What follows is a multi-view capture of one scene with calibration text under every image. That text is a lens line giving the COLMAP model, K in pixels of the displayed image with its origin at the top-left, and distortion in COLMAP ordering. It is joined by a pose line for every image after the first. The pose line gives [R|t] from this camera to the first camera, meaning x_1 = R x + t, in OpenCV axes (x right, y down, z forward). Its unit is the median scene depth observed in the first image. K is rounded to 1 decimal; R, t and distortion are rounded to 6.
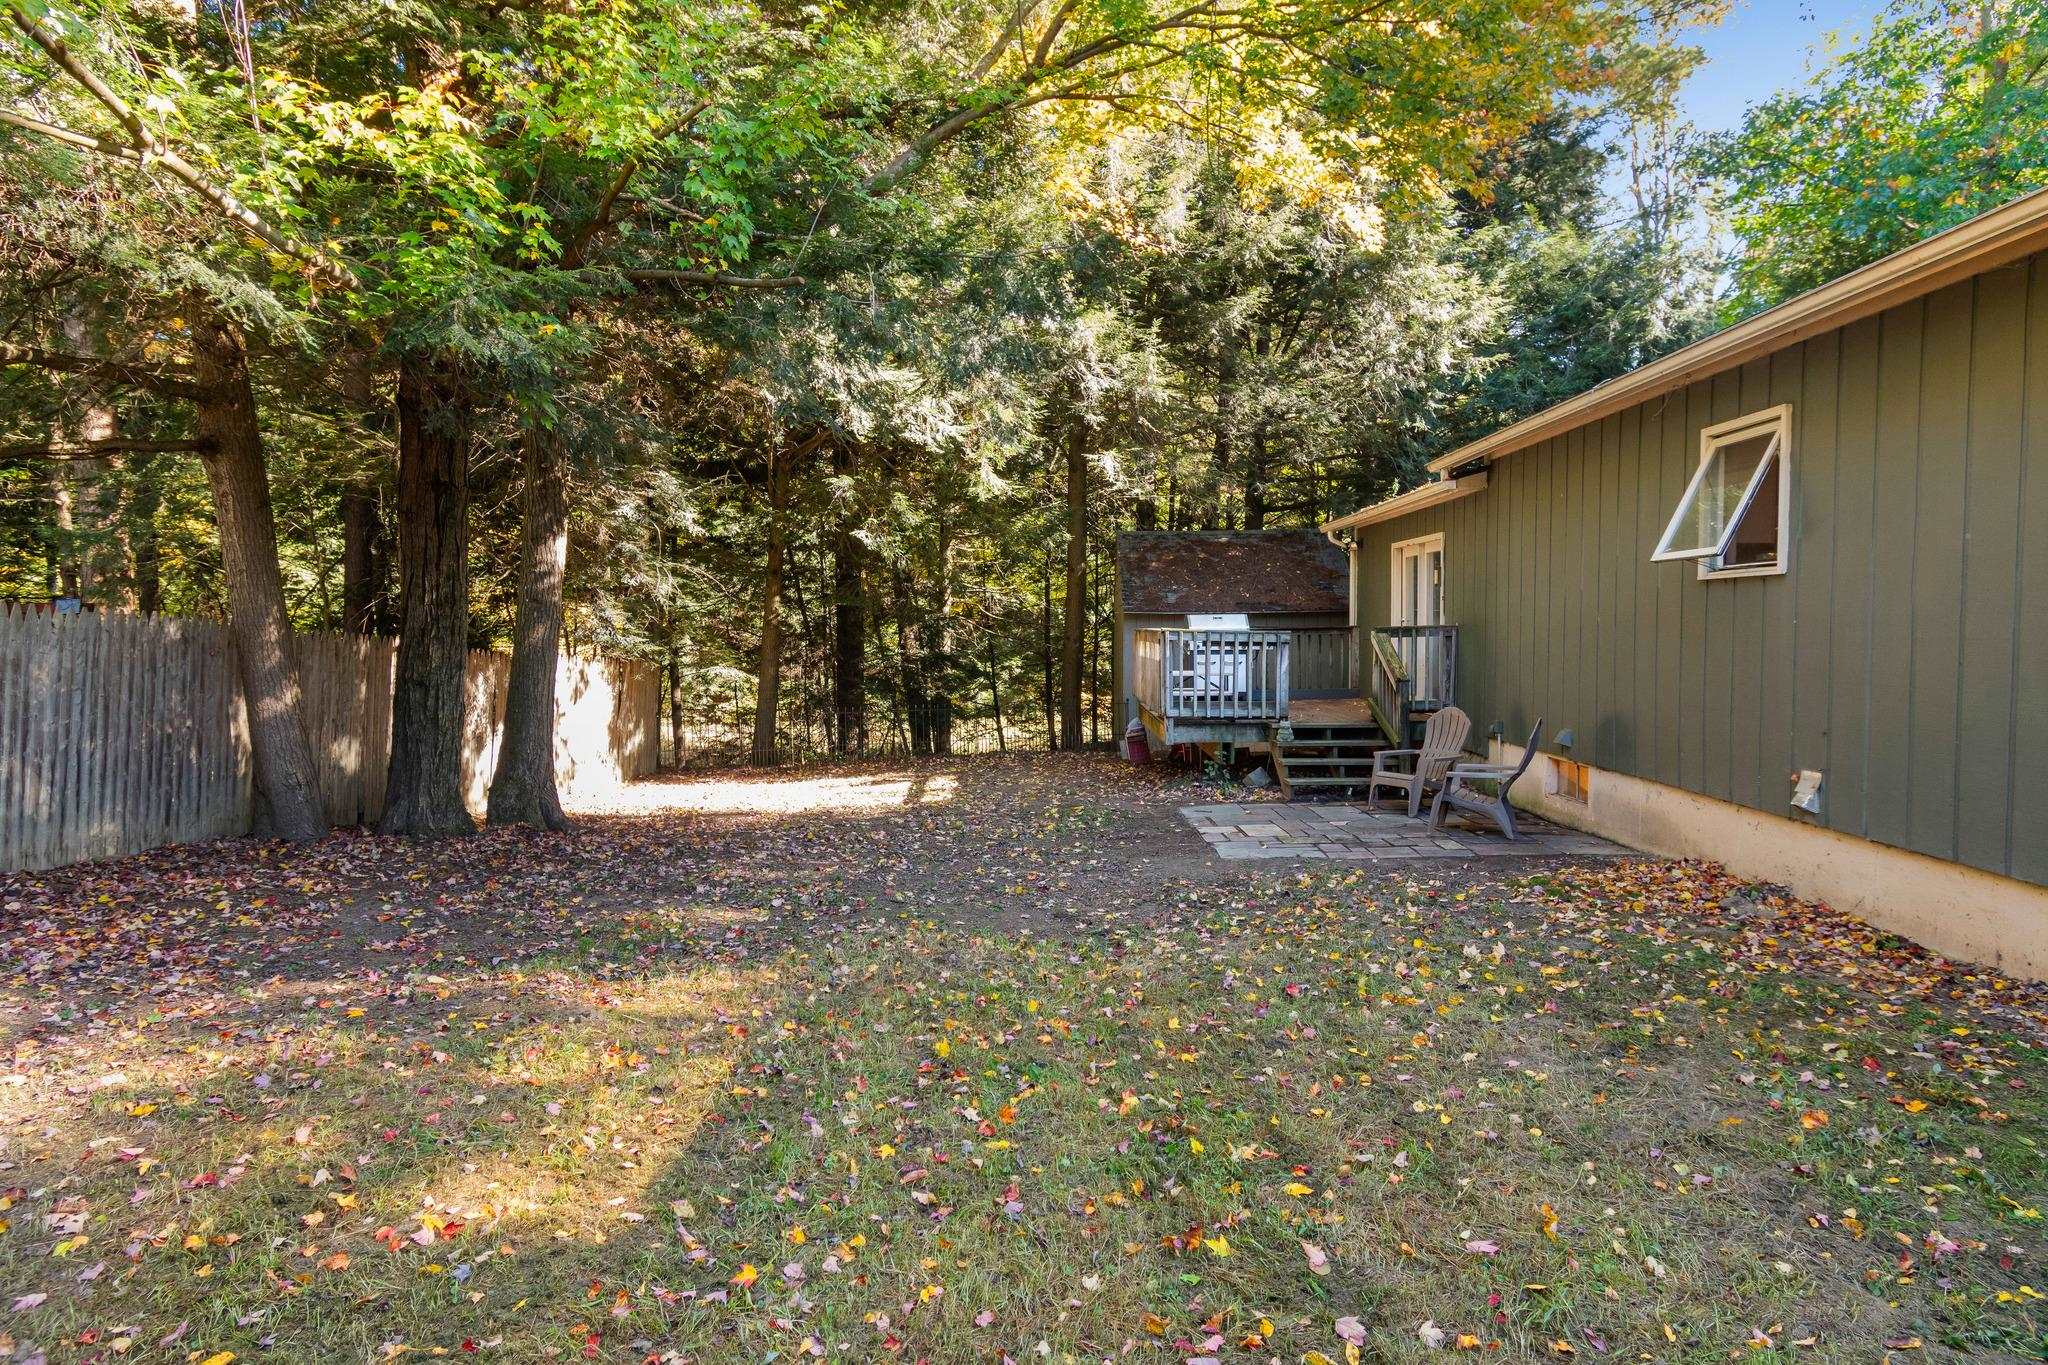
lens RADIAL K [[1119.2, 0, 966.5], [0, 1119.2, 662.0], [0, 0, 1]] dist [0.001766, -0.011813]
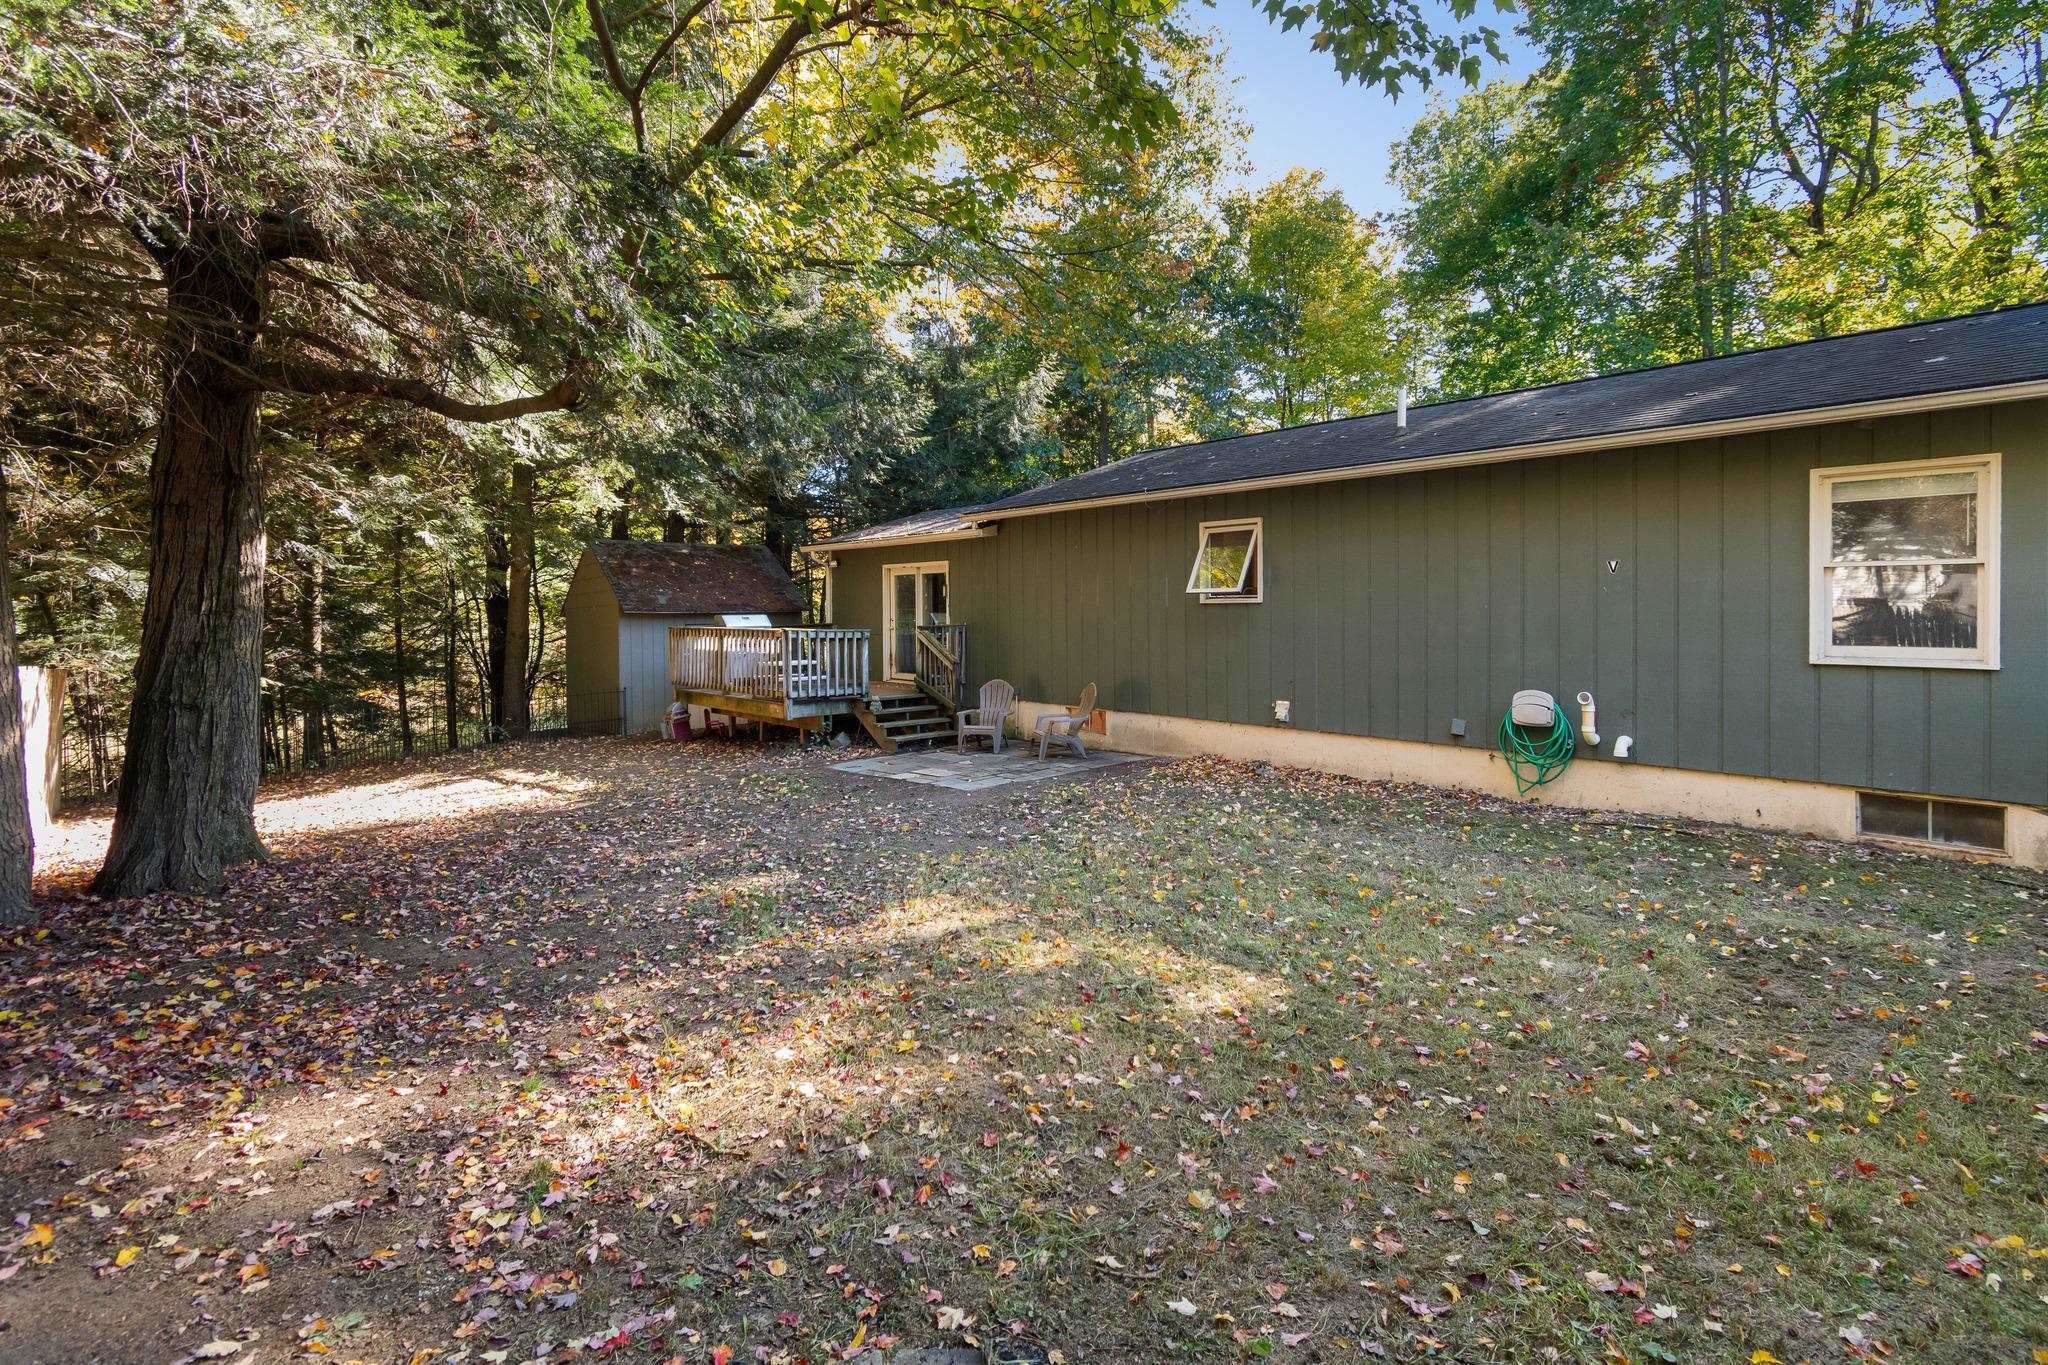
lens RADIAL K [[942.7, 0, 1025.0], [0, 942.7, 652.0], [0, 0, 1]] dist [0.000343, -0.000240]
pose [[0.716933, -0.026546, 0.696637, -0.548299], [0.022248, 0.999637, 0.015196, -0.019947], [-0.696787, 0.004604, 0.717263, 0.066689]]
